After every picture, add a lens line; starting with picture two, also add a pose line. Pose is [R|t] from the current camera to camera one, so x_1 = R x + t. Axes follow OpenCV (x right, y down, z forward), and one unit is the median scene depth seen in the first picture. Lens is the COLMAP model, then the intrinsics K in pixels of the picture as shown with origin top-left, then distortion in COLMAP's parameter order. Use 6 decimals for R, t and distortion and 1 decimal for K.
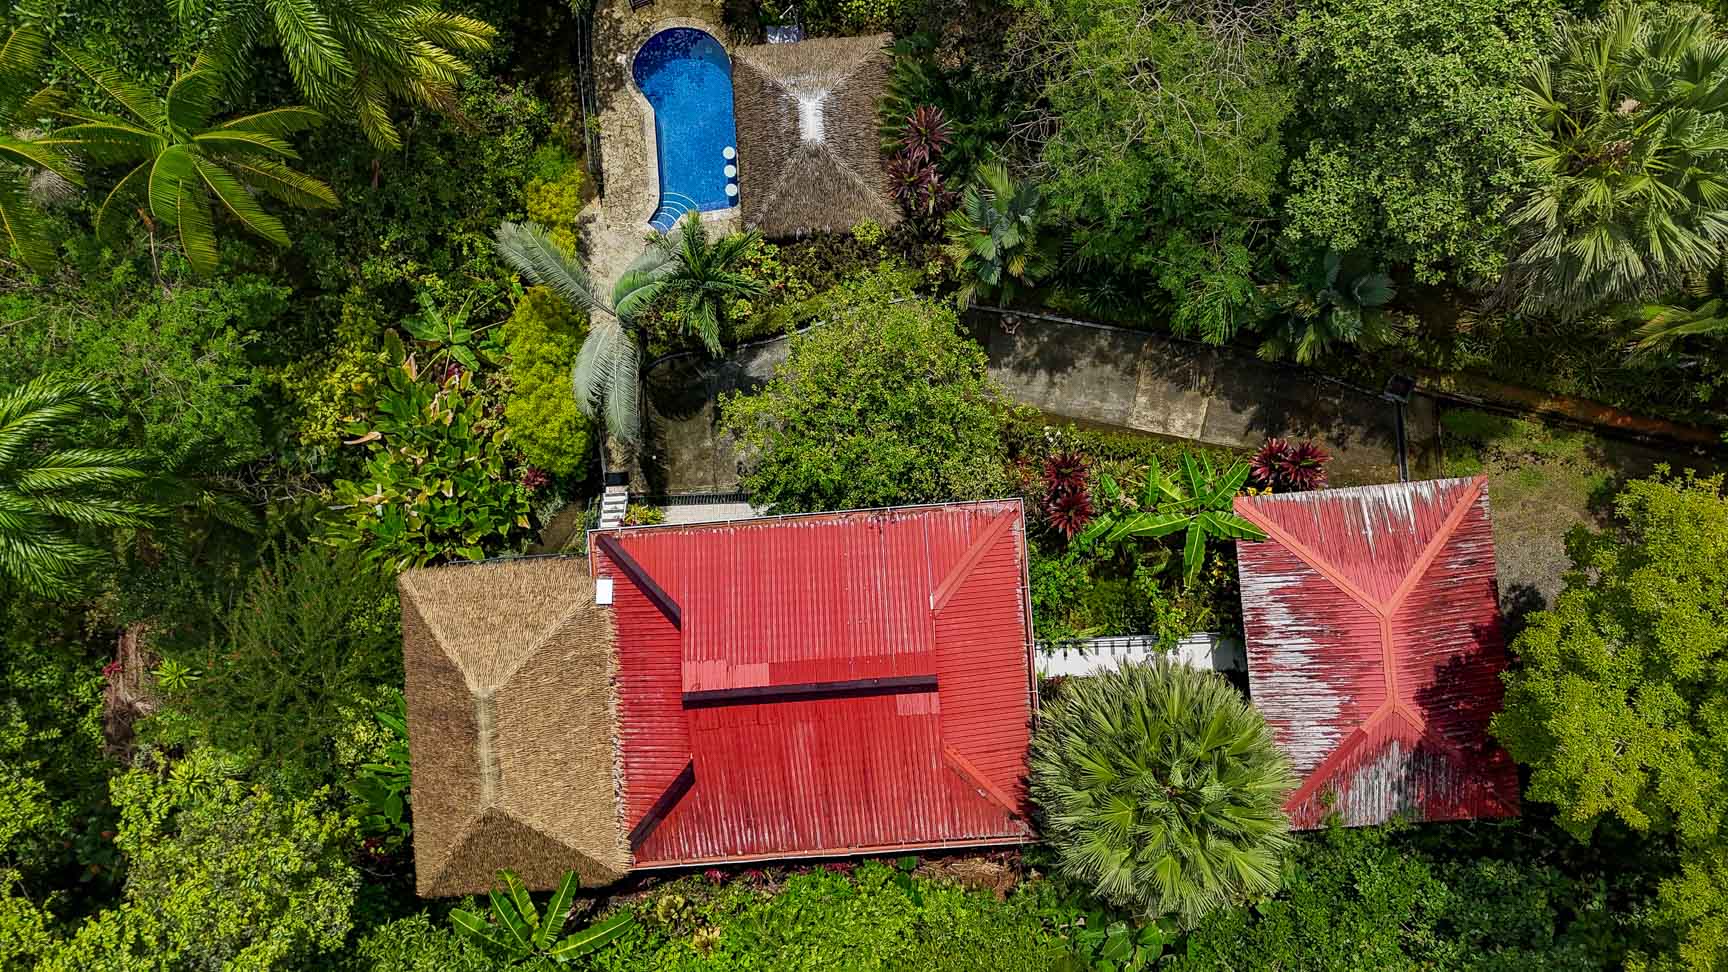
lens RADIAL K [[1280.3, 0, 864.0], [0, 1280.3, 486.0], [0, 0, 1]] dist [0.074991, -0.072410]
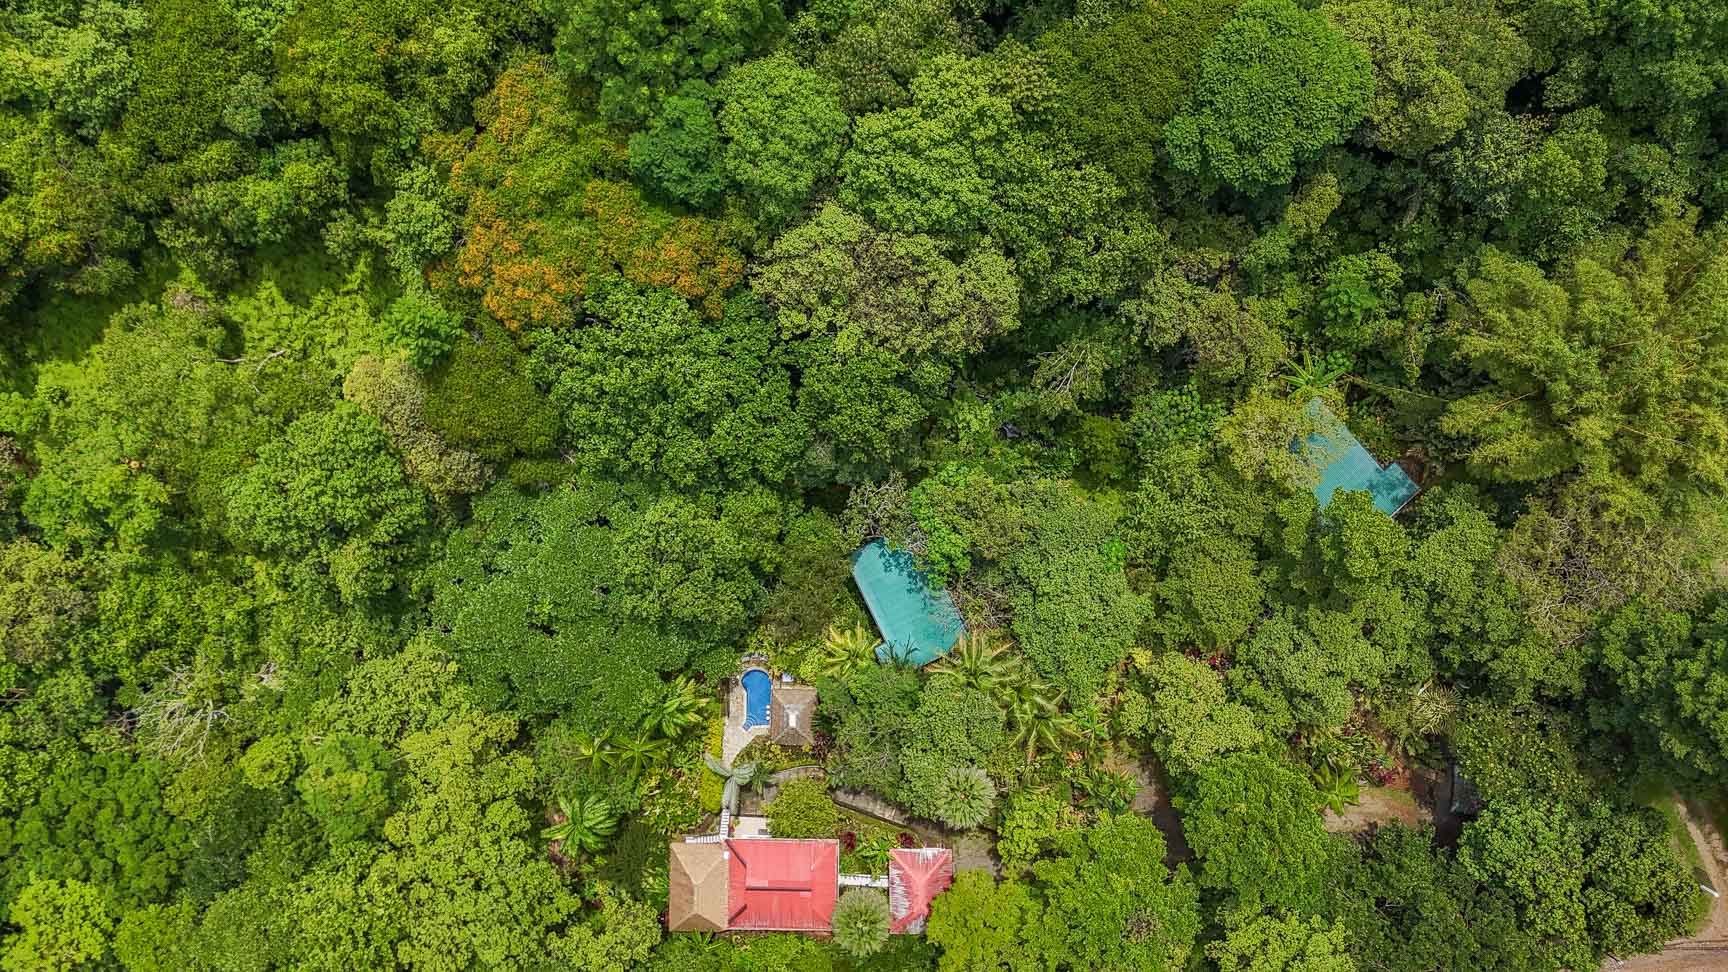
lens RADIAL K [[1280.3, 0, 864.0], [0, 1280.3, 486.0], [0, 0, 1]] dist [0.074991, -0.072410]
pose [[0.996710, 0.080875, 0.005305, 0.096775], [-0.080976, 0.996453, 0.022896, -1.172461], [-0.003435, -0.023250, 0.999724, -2.892835]]
